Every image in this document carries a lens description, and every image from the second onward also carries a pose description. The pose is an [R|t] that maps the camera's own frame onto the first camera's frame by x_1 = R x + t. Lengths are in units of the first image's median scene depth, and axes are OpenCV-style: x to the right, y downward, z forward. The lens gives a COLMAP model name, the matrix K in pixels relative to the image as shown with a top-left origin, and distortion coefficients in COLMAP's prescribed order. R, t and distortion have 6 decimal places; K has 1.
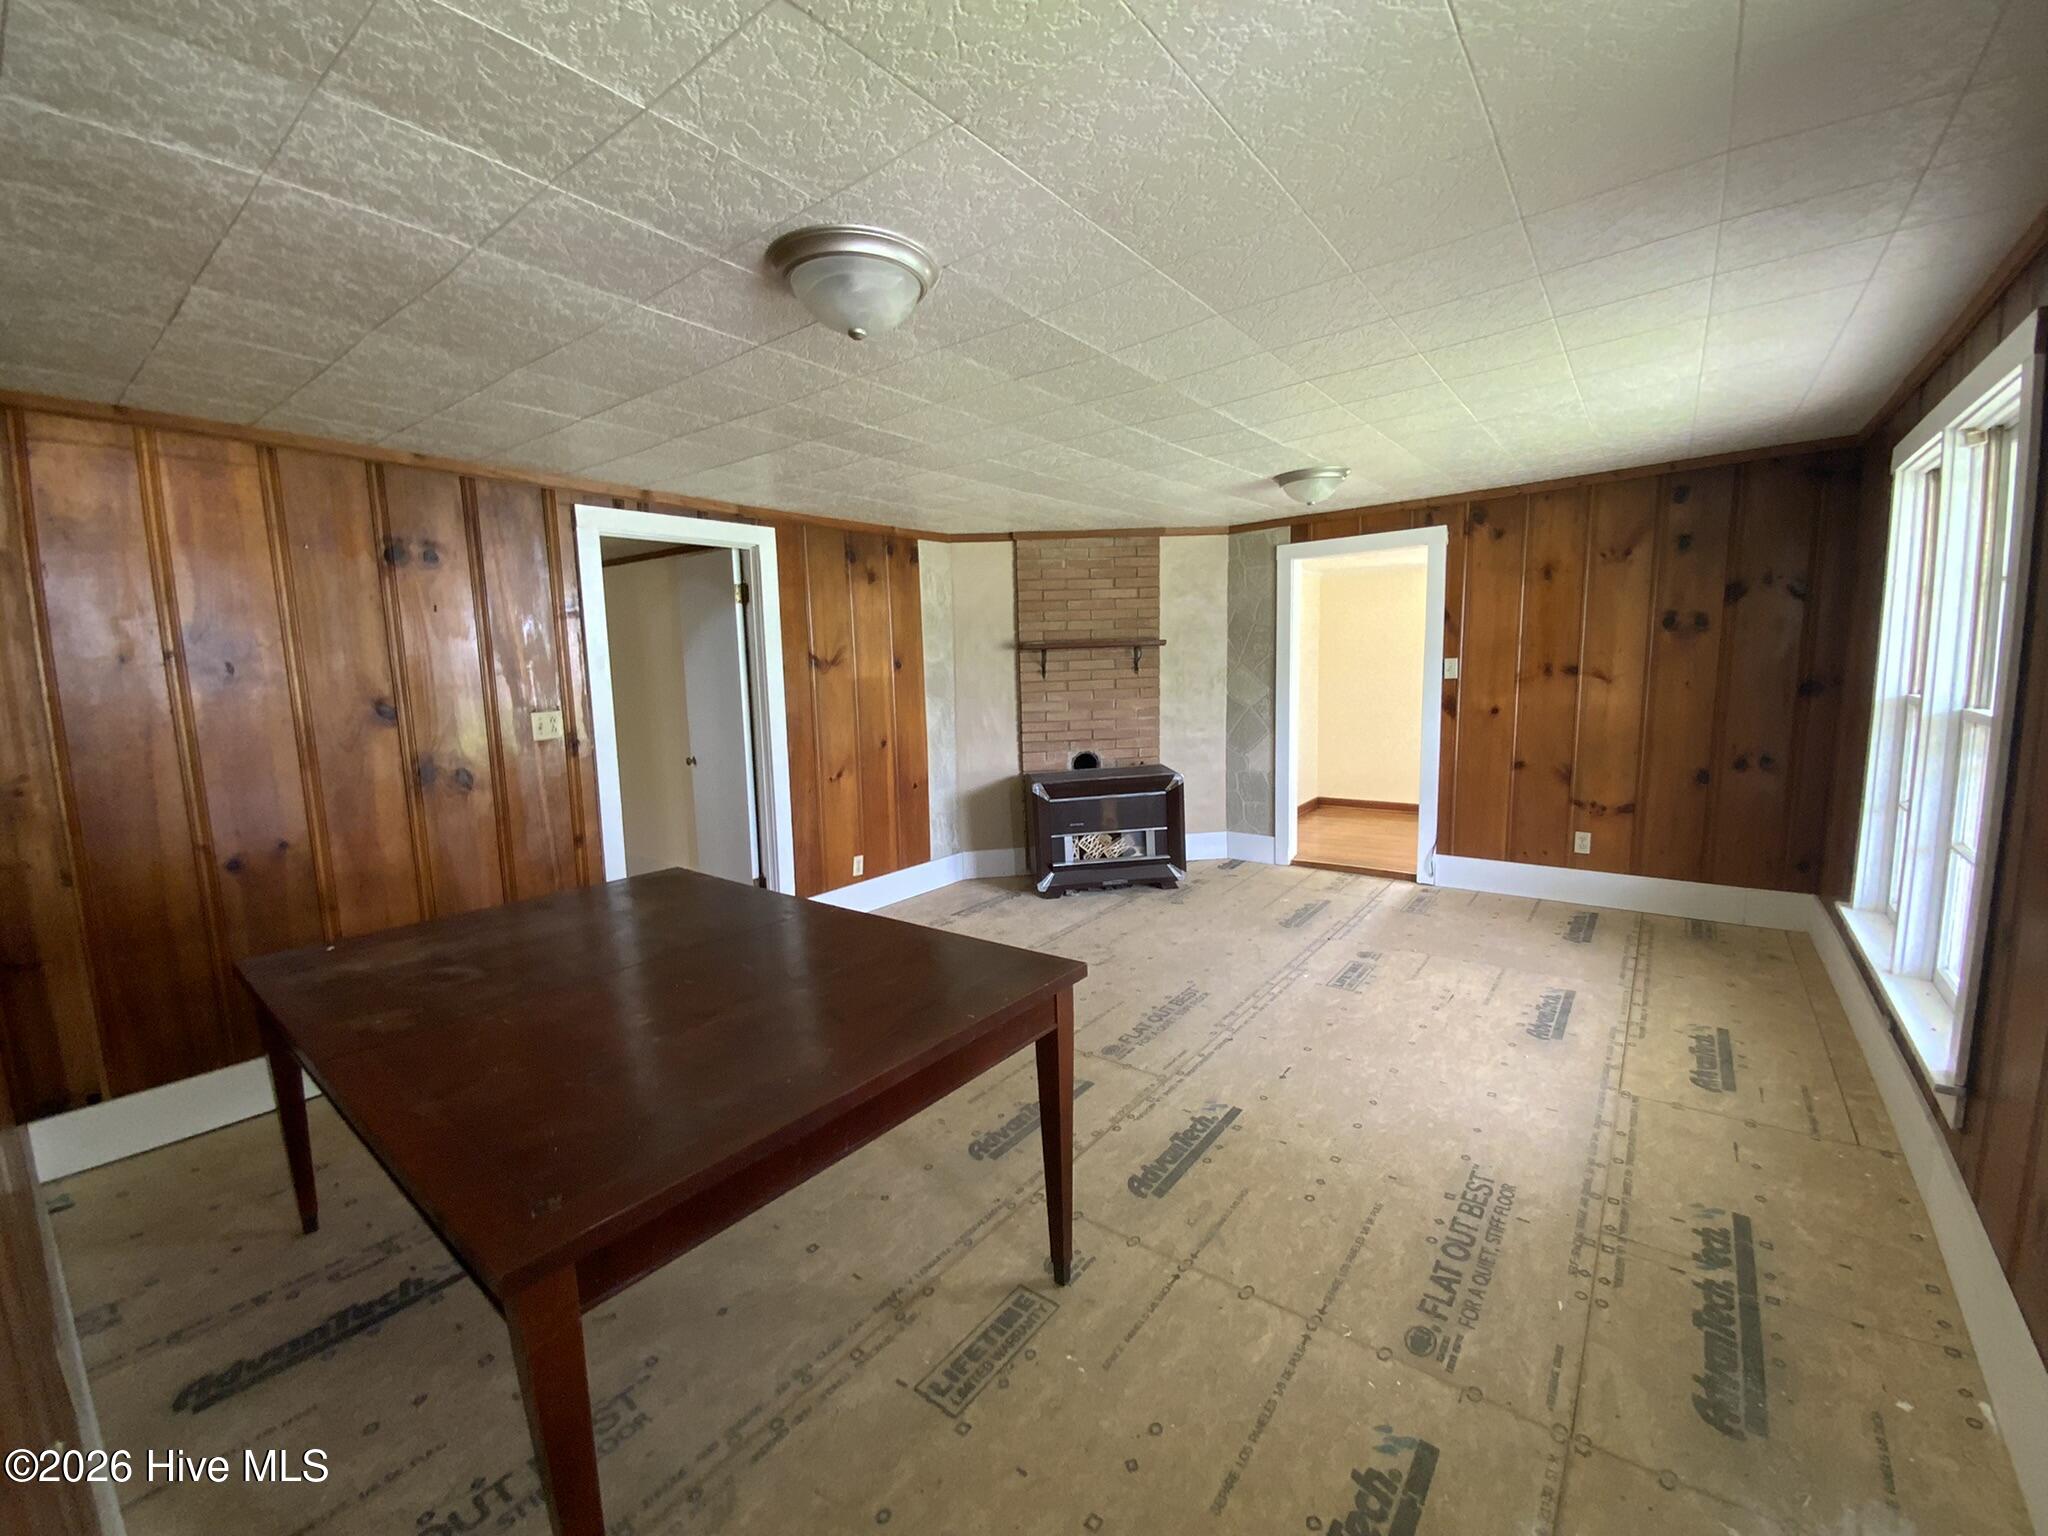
lens RADIAL K [[825.9, 0, 1024.0], [0, 825.9, 768.0], [0, 0, 1]] dist [0.026541, -0.017892]
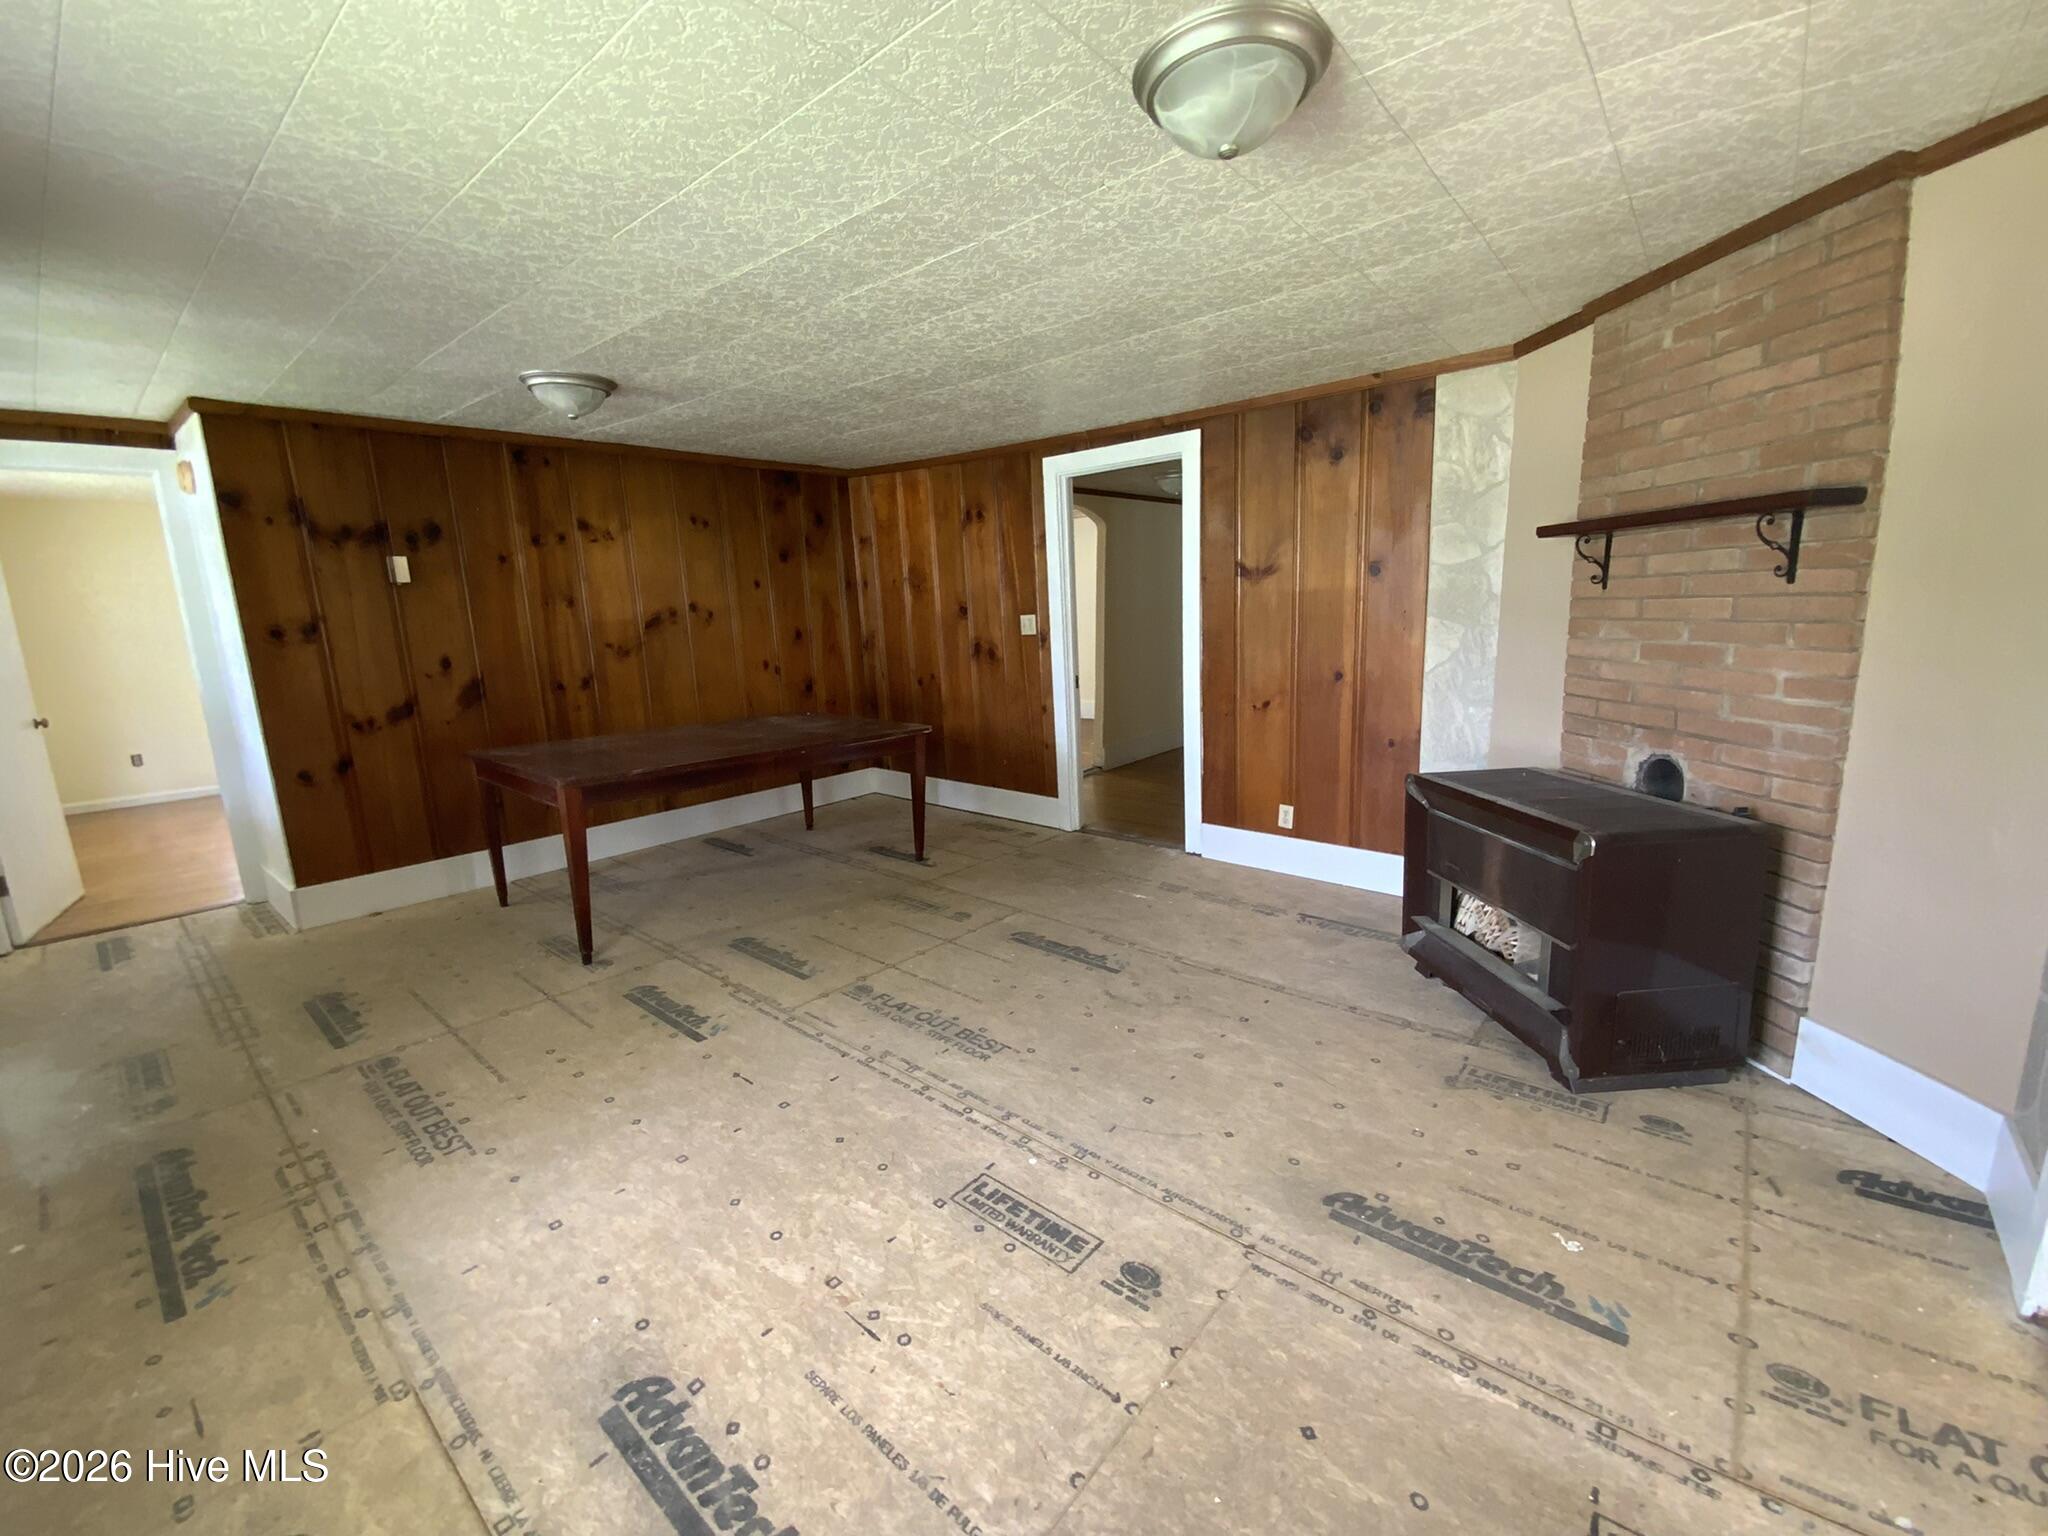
lens RADIAL K [[825.9, 0, 1024.0], [0, 825.9, 768.0], [0, 0, 1]] dist [0.026541, -0.017892]
pose [[-0.046854, 0.222113, -0.973894, 0.659472], [-0.097995, 0.969240, 0.225766, -0.099459], [0.994083, 0.106015, -0.023646, 0.793379]]
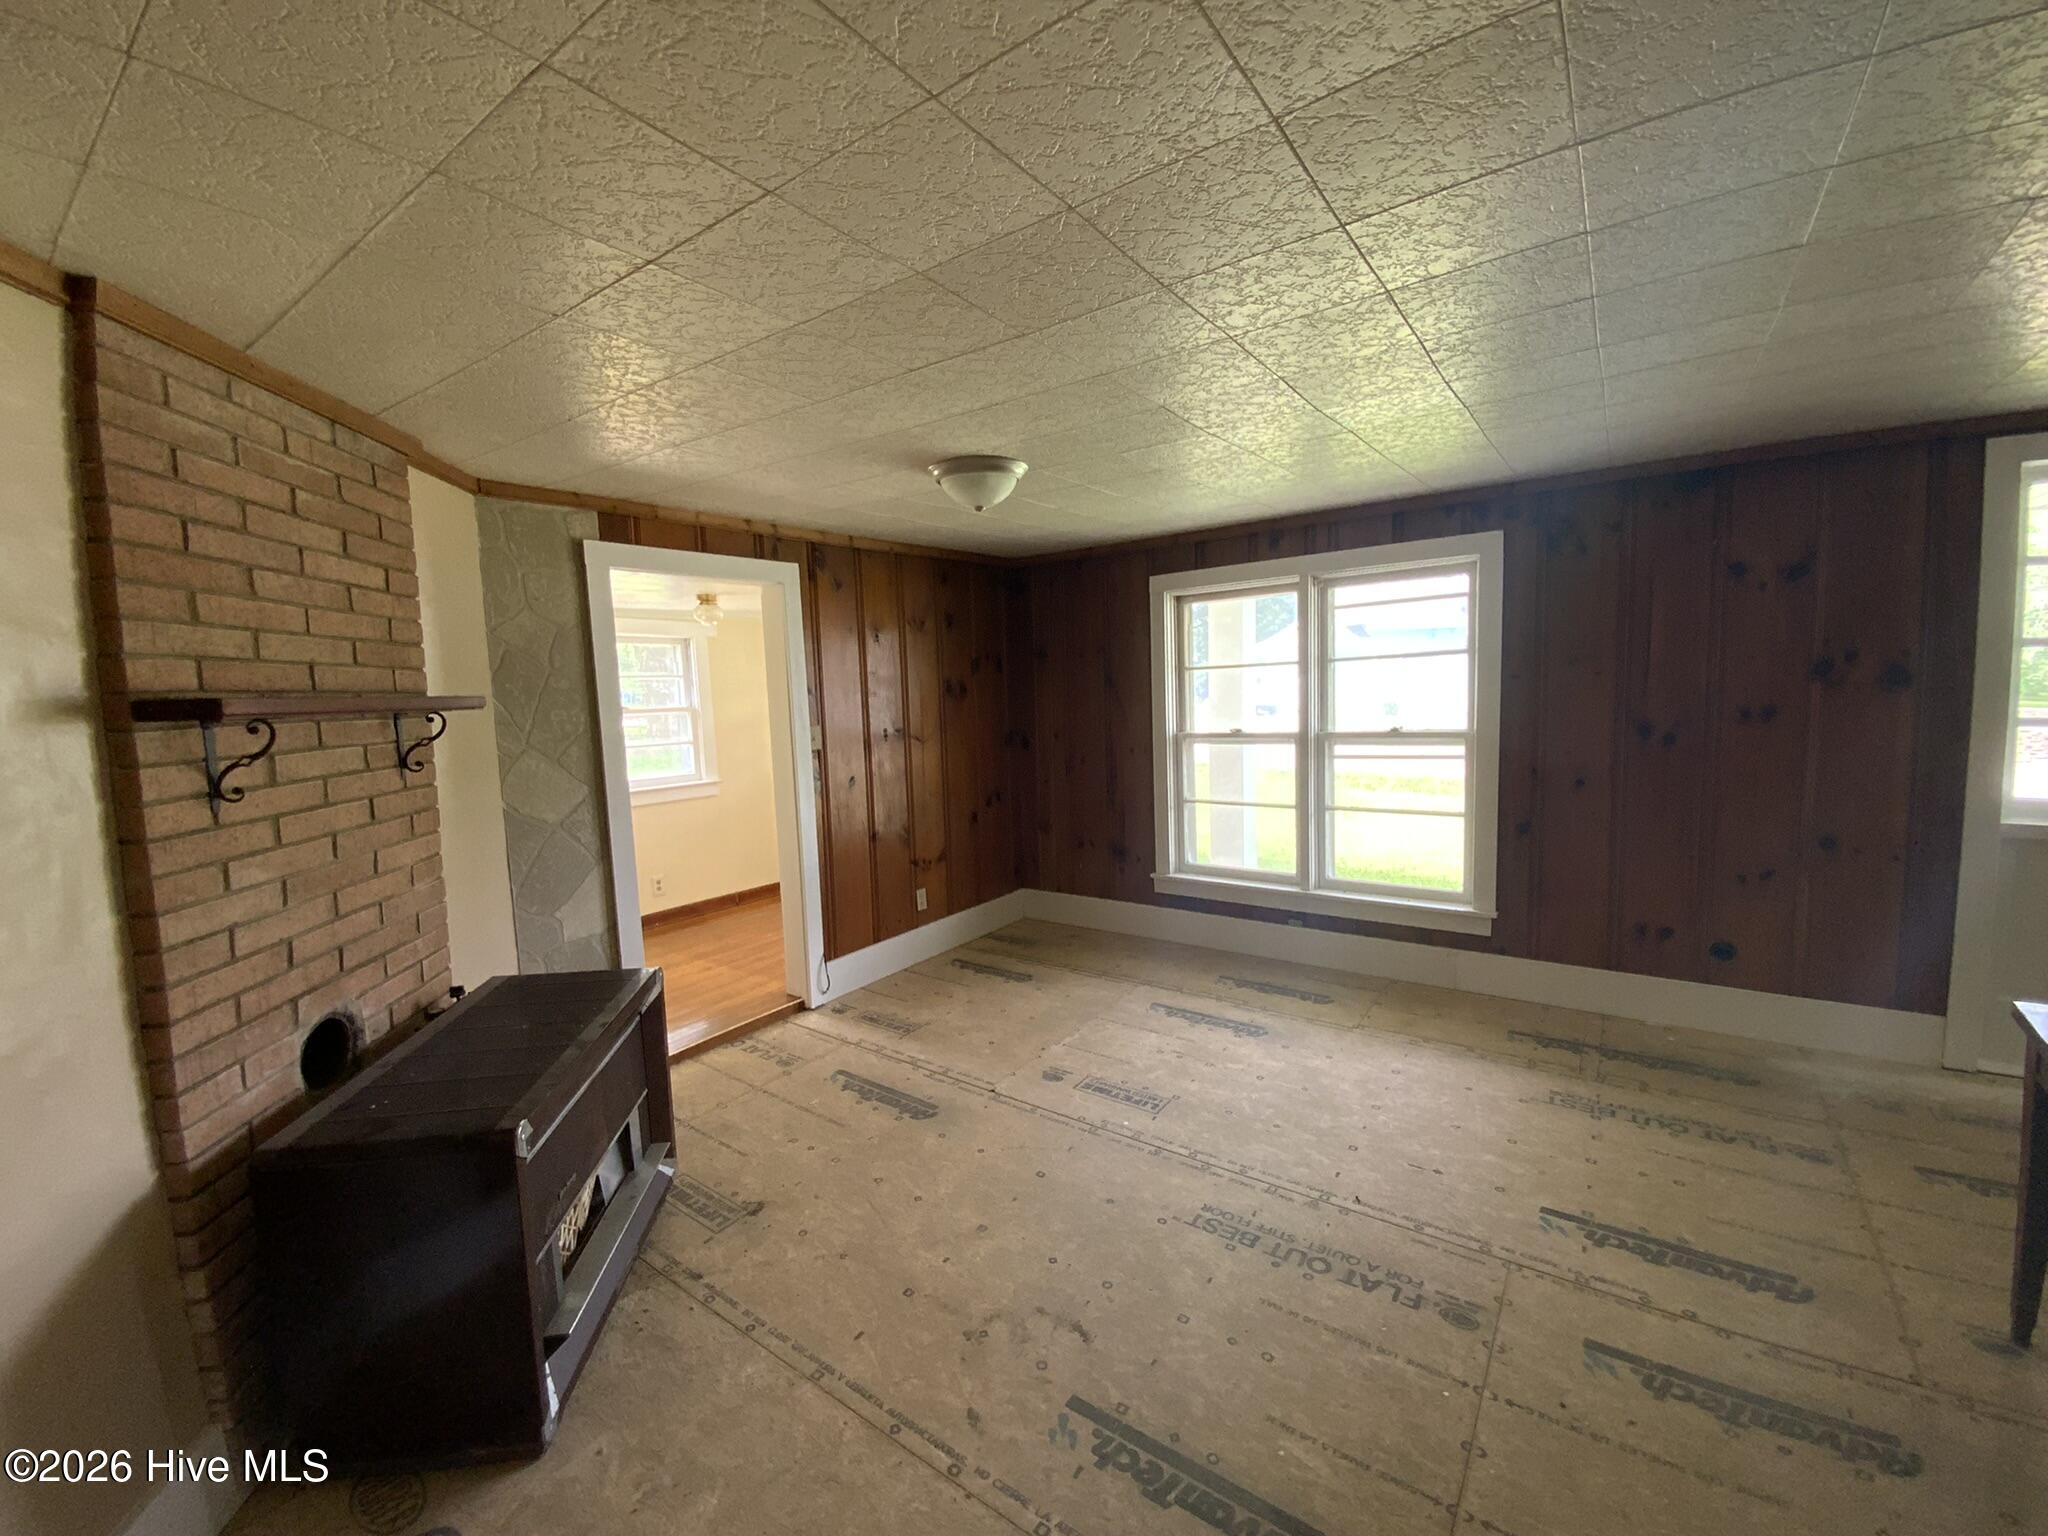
lens RADIAL K [[825.9, 0, 1024.0], [0, 825.9, 768.0], [0, 0, 1]] dist [0.026541, -0.017892]
pose [[-0.024415, -0.064262, 0.997634, -0.327693], [0.171187, 0.982923, 0.067504, -0.114056], [-0.984936, 0.172430, -0.012997, 0.847013]]
